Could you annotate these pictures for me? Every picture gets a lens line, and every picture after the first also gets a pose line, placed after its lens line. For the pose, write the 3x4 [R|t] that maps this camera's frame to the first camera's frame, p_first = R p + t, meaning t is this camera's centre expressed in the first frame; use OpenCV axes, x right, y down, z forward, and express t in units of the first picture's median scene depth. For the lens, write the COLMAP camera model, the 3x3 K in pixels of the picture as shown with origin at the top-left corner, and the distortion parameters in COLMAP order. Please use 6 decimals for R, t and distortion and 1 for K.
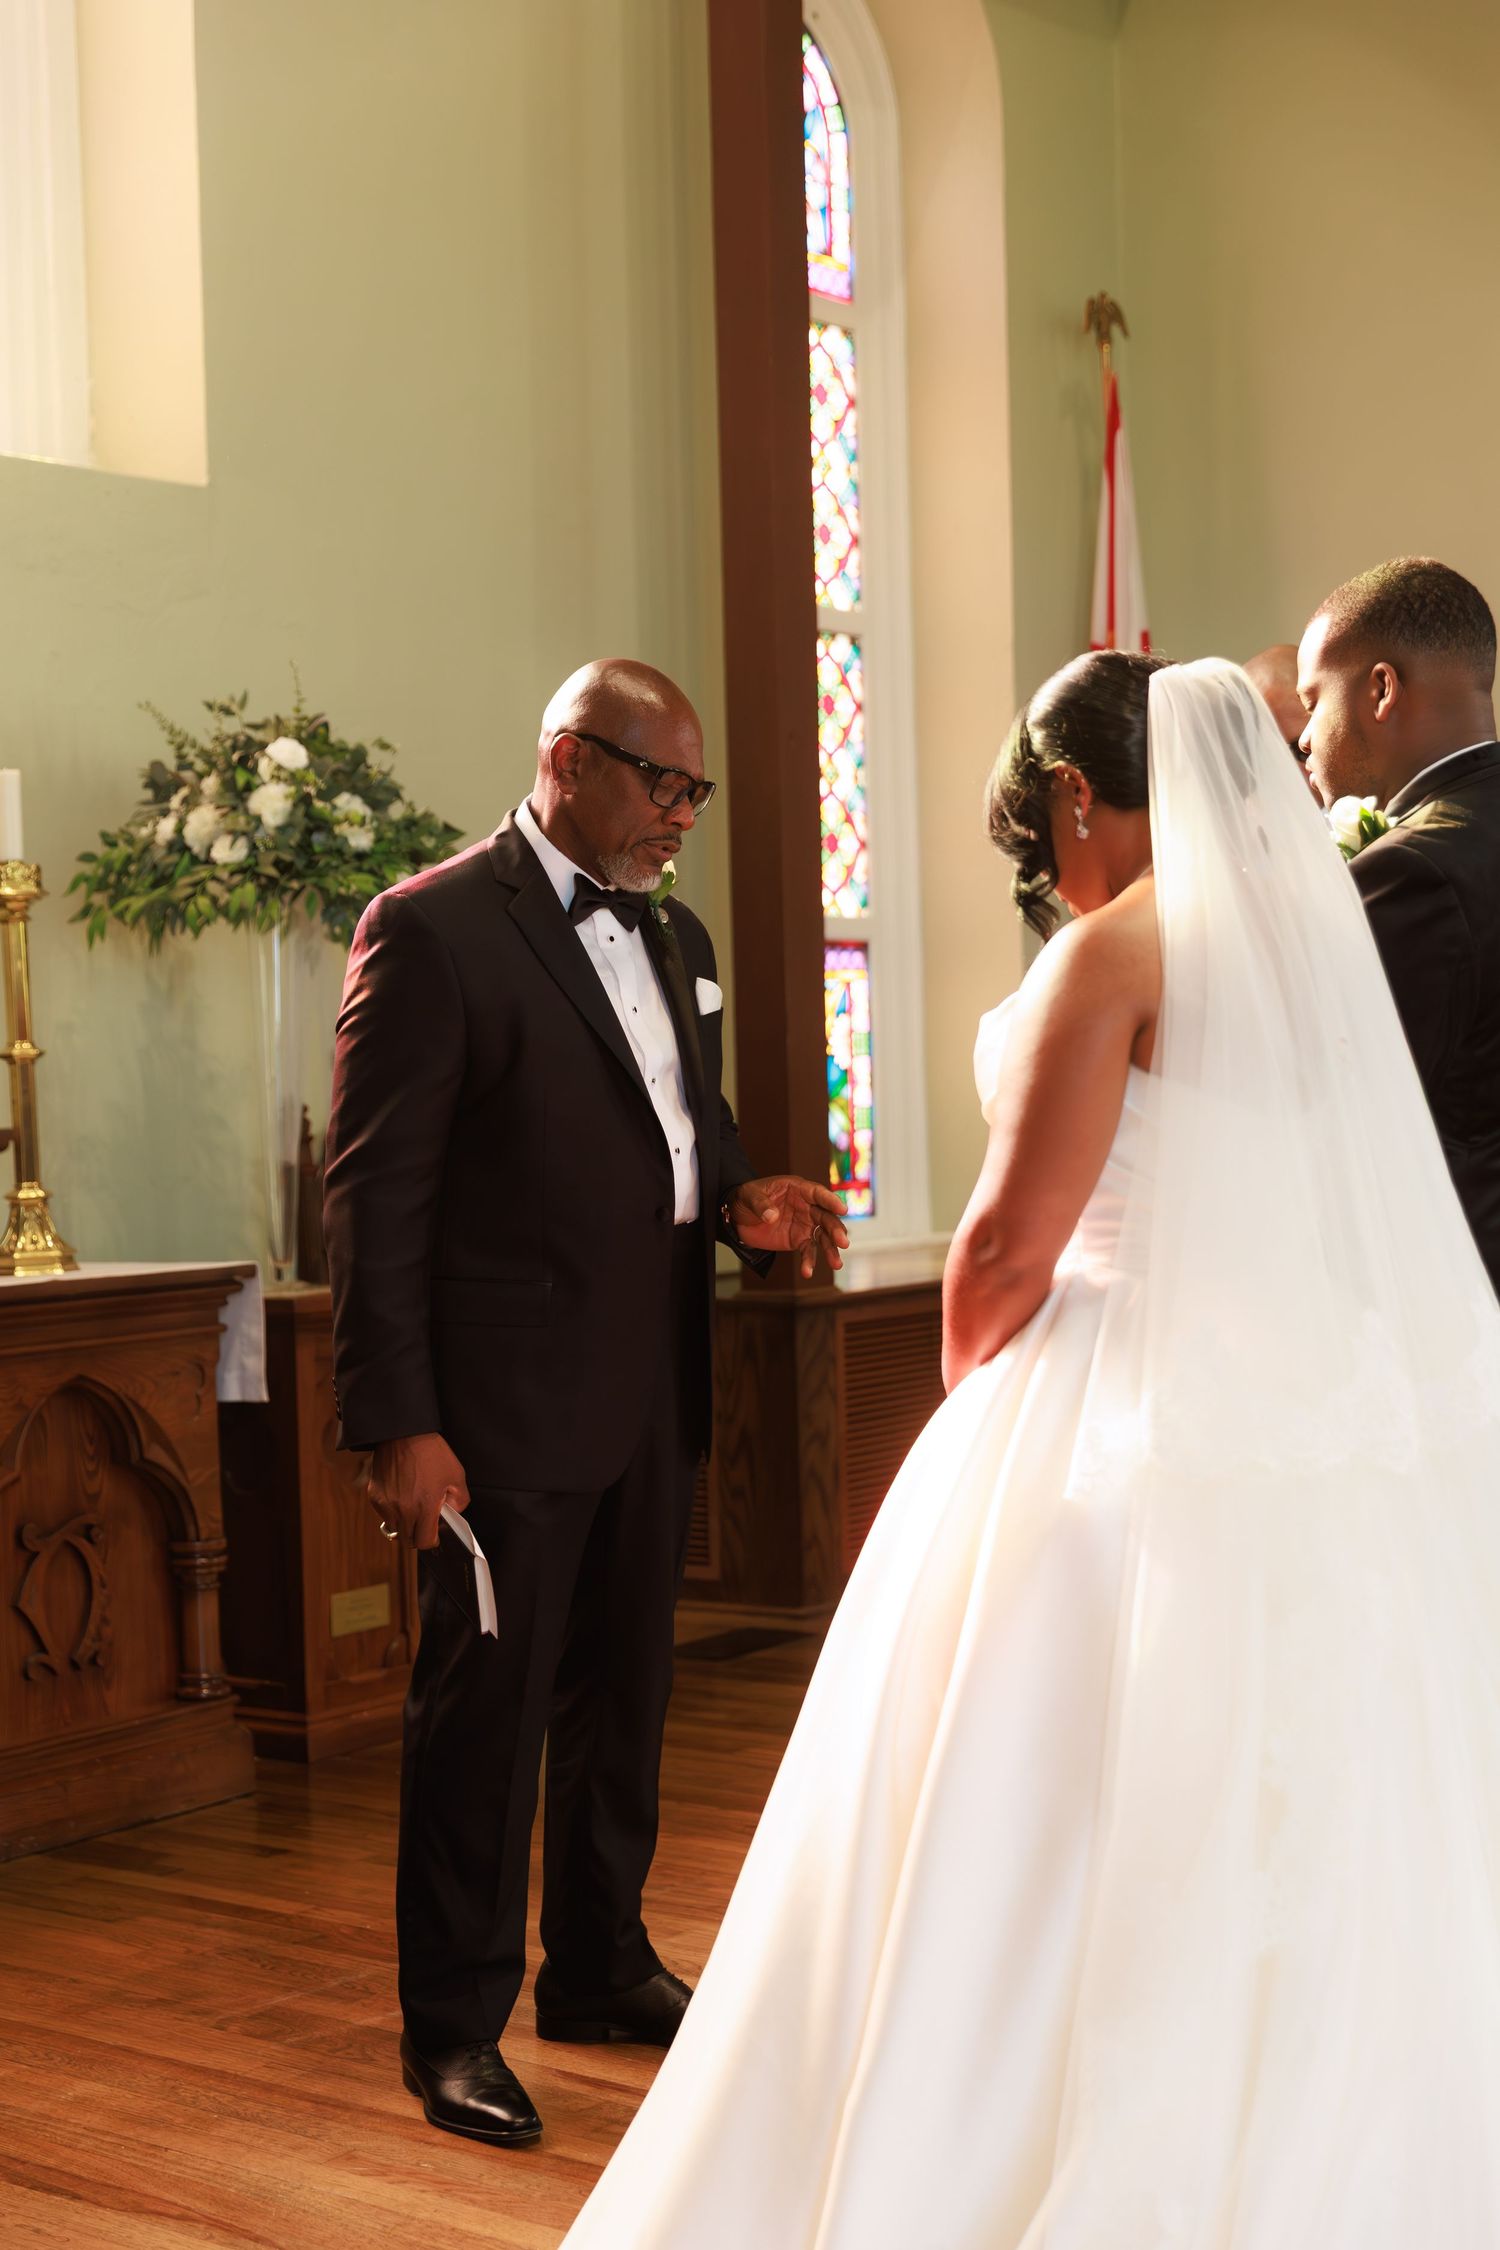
lens RADIAL K [[3144.0, 0, 715.1], [0, 3144.0, 1159.6], [0, 0, 1]] dist [0.004904, 0.020940]
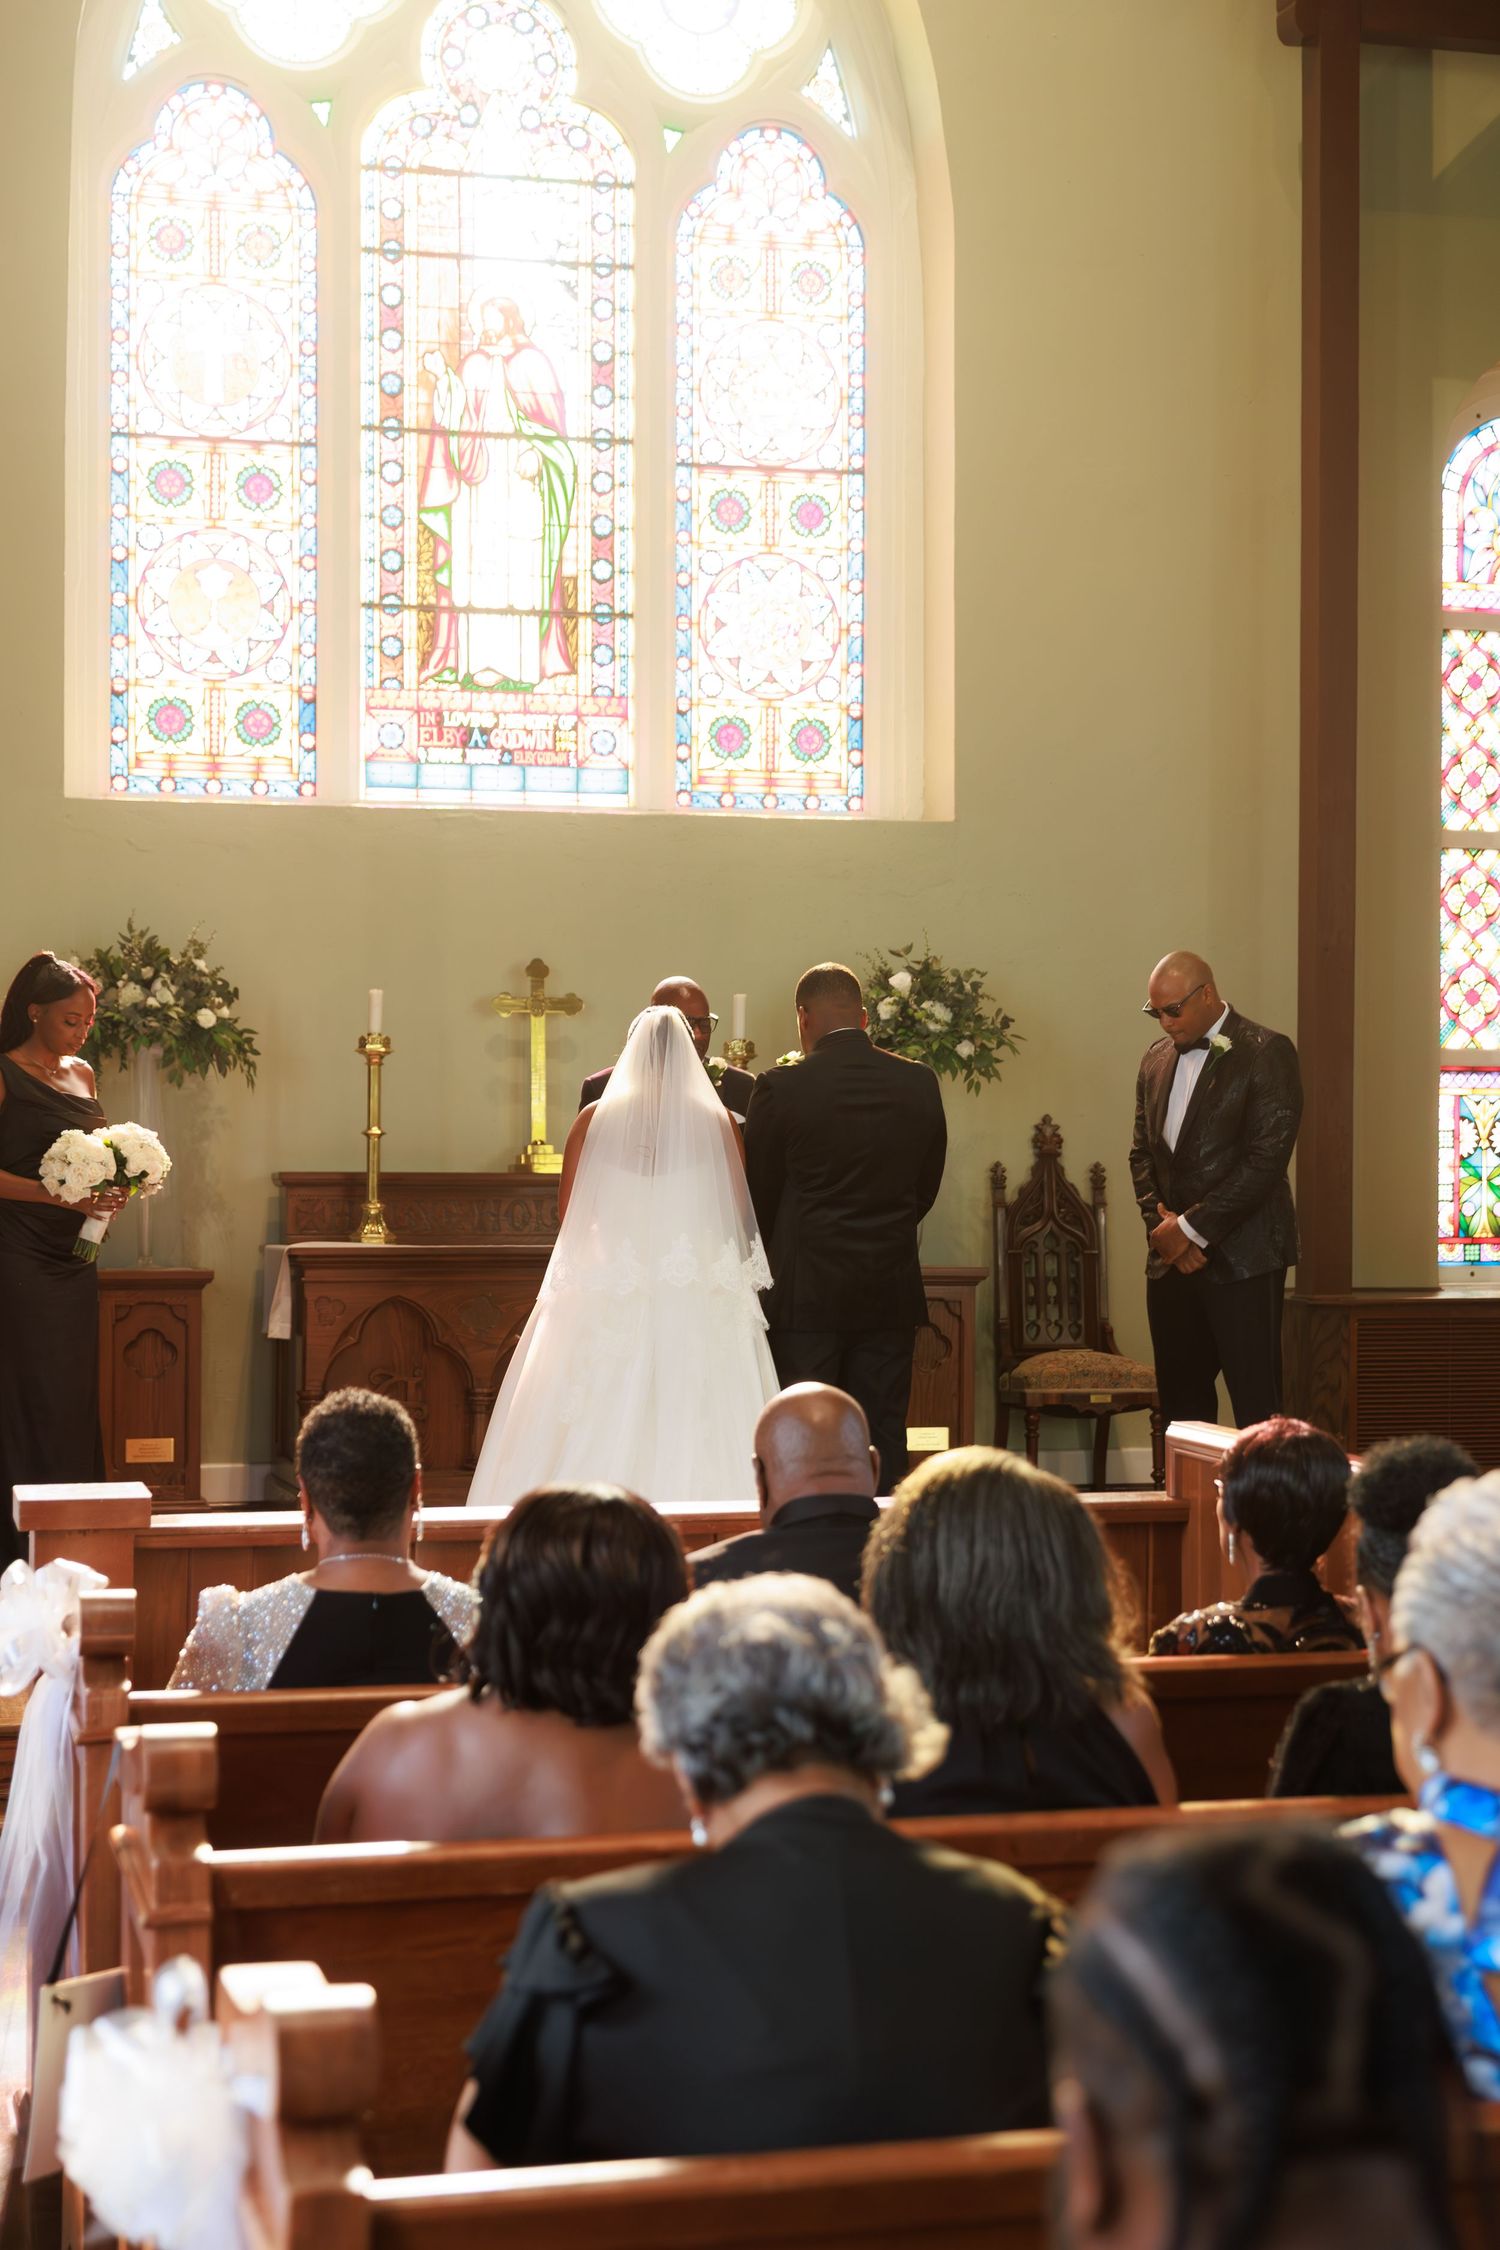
lens RADIAL K [[3323.6, 0, 787.4], [0, 3323.6, 1135.0], [0, 0, 1]] dist [0.004141, -0.021750]
pose [[0.807064, 0.027649, -0.589816, 0.975659], [-0.043069, 0.998999, -0.012103, -0.009147], [0.588891, 0.035171, 0.807447, -0.640428]]
